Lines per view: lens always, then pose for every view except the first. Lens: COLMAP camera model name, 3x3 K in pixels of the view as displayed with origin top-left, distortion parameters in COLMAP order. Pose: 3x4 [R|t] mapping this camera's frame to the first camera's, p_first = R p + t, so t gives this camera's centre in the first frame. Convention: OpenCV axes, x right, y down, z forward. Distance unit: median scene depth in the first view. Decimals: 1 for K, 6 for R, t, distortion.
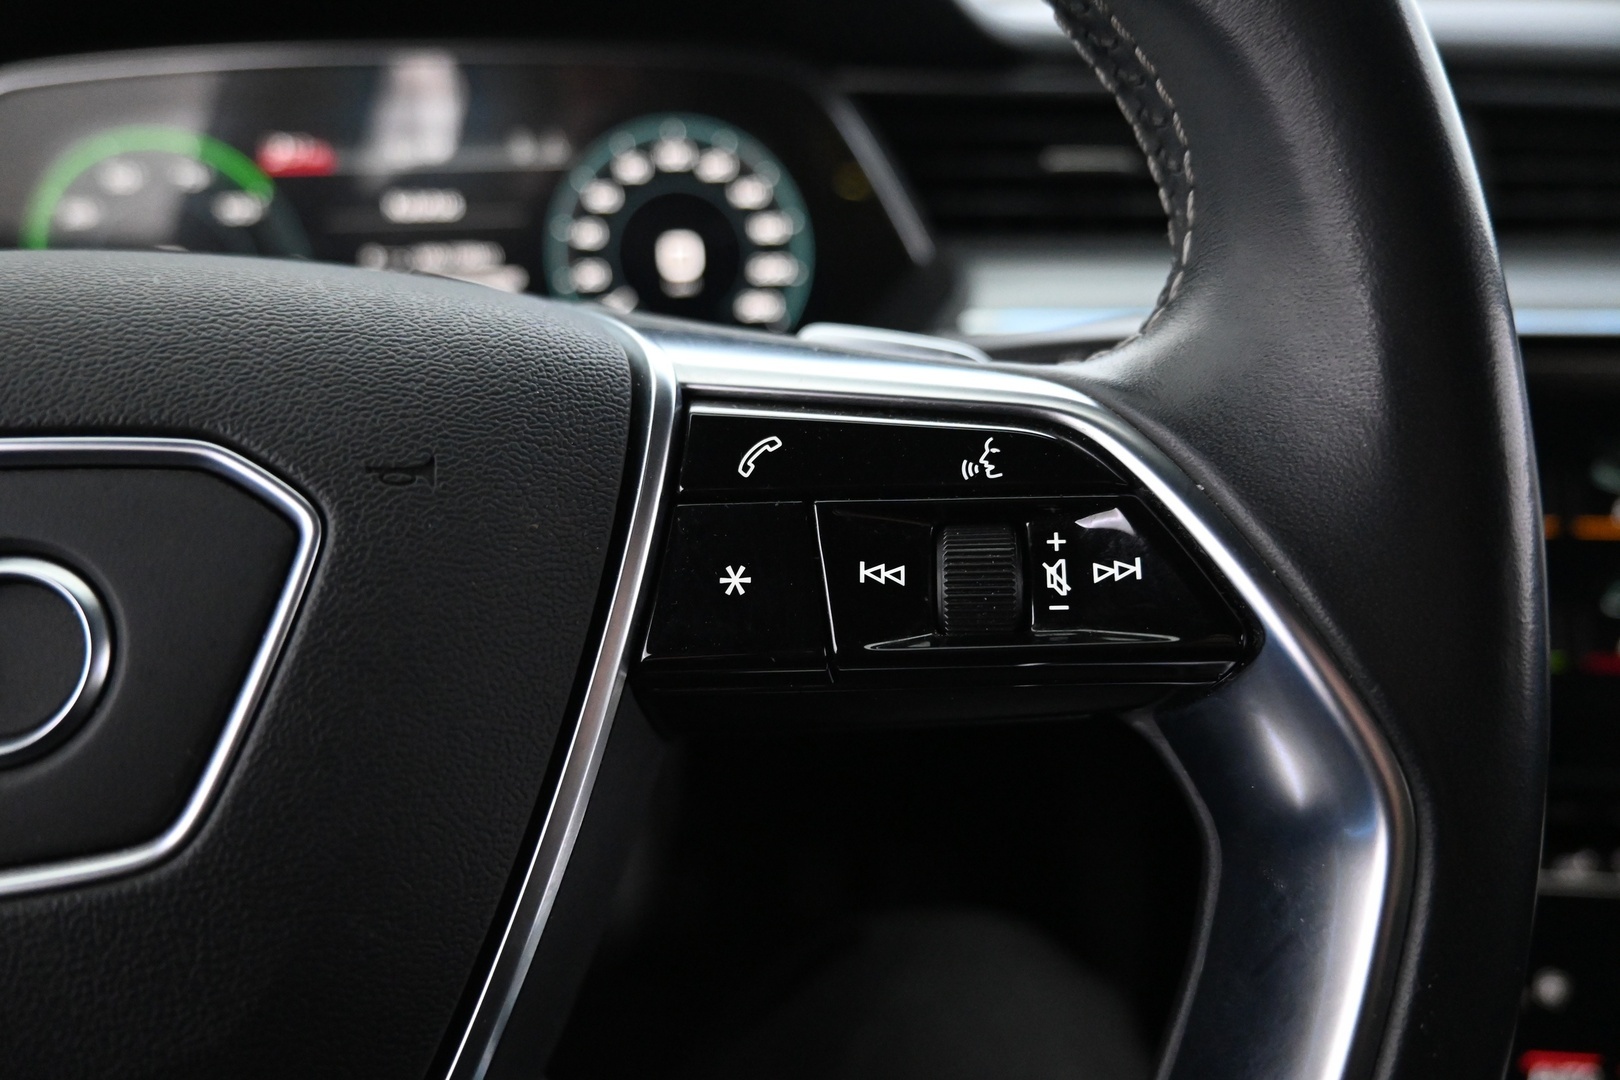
lens RADIAL K [[1119.8, 0, 841.8], [0, 1119.8, 521.9], [0, 0, 1]] dist [0.004031, -0.004133]
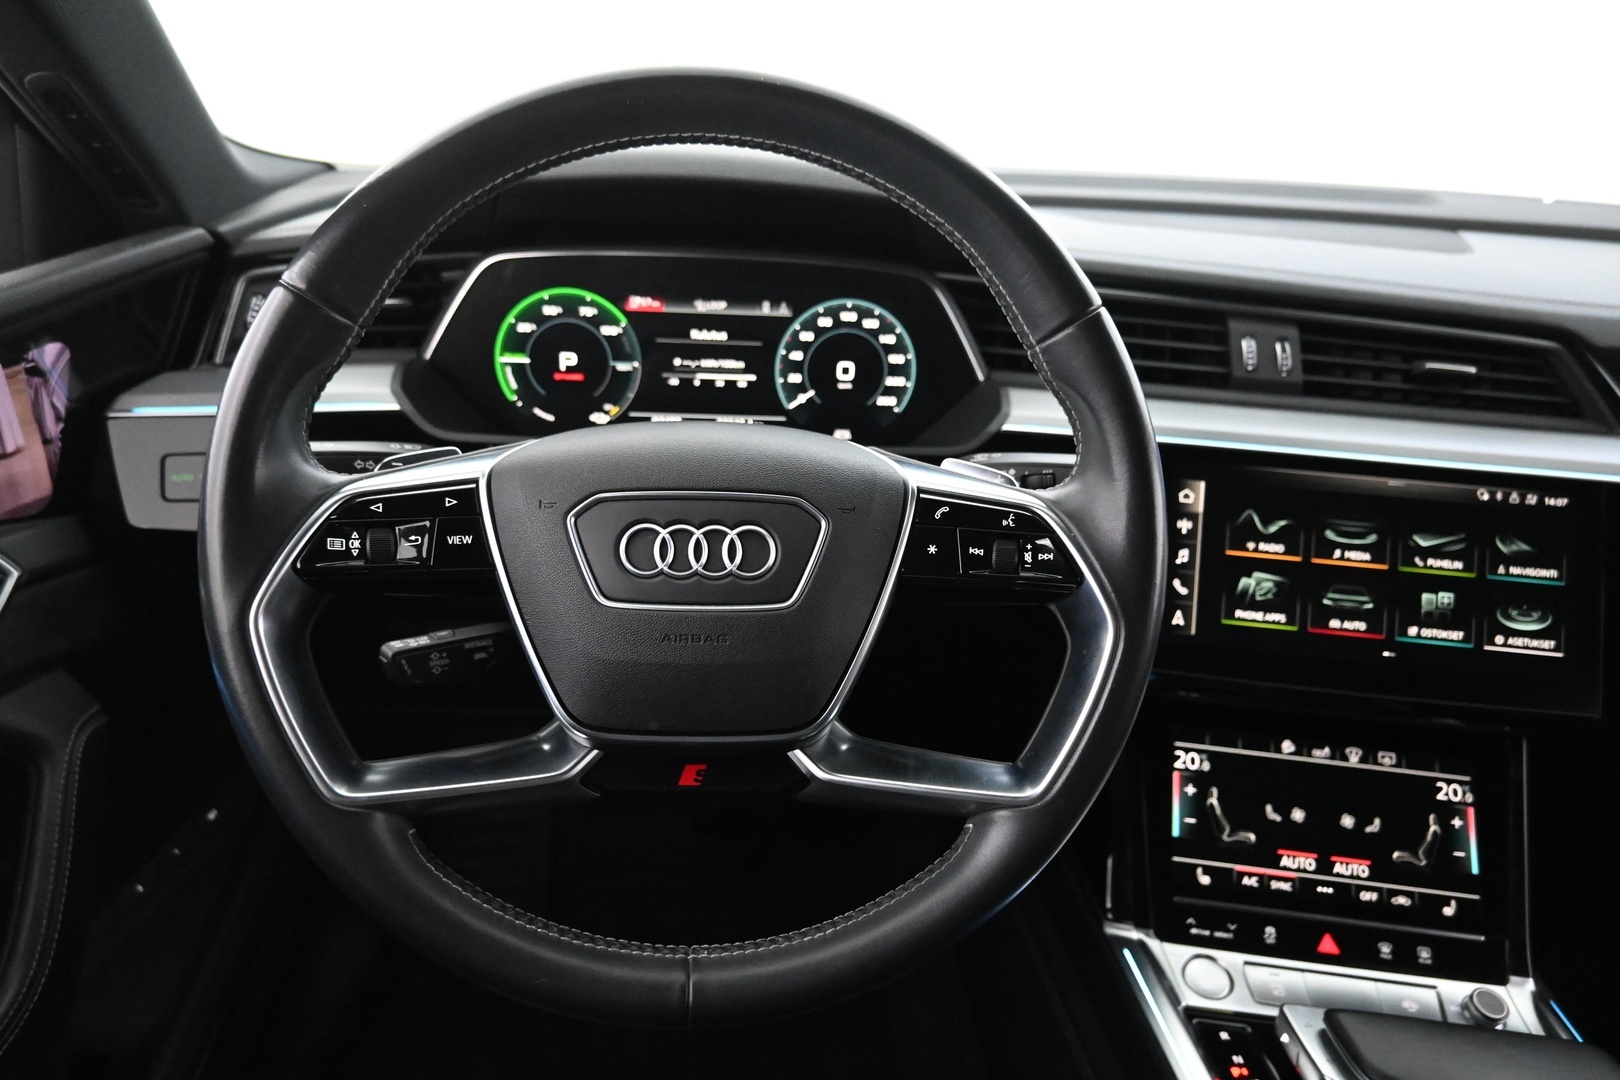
lens RADIAL K [[1119.8, 0, 812.9], [0, 1119.8, 537.2], [0, 0, 1]] dist [0.004031, -0.004133]
pose [[0.995165, 0.092121, -0.034058, -0.335100], [-0.091521, 0.995626, 0.018769, -0.013916], [0.035638, -0.015561, 0.999244, -2.329025]]
